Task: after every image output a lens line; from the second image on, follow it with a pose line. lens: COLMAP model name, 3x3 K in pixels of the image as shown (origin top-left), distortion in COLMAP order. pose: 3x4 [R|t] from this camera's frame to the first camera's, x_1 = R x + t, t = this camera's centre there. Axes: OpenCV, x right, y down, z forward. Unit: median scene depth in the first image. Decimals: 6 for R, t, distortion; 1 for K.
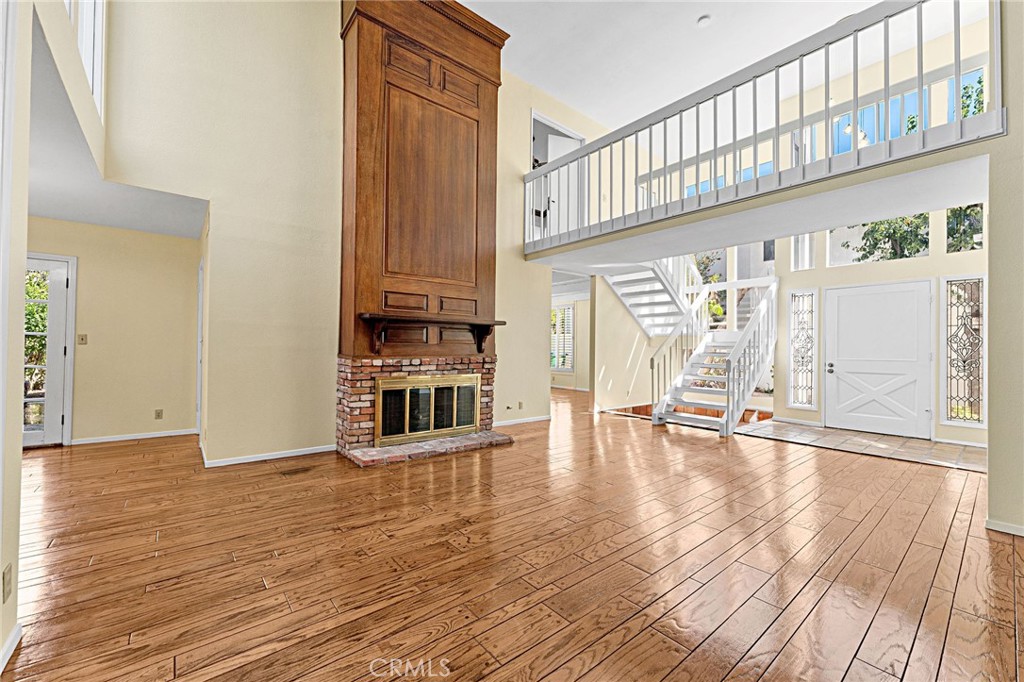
lens RADIAL K [[408.3, 0, 506.3], [0, 408.3, 343.1], [0, 0, 1]] dist [-0.003276, 0.000031]
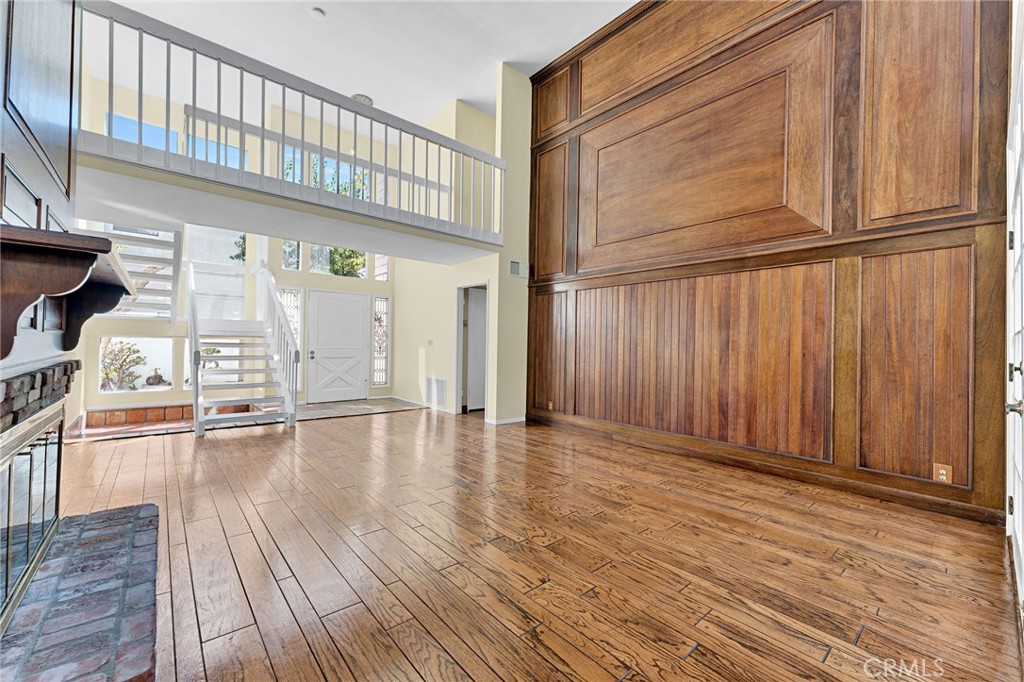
lens RADIAL K [[408.3, 0, 506.3], [0, 408.3, 343.1], [0, 0, 1]] dist [-0.003276, 0.000031]
pose [[-0.022343, -0.009162, 0.999708, -0.506445], [-0.027816, 0.999577, 0.008539, -0.001617], [-0.999363, -0.027617, -0.022588, 0.515246]]
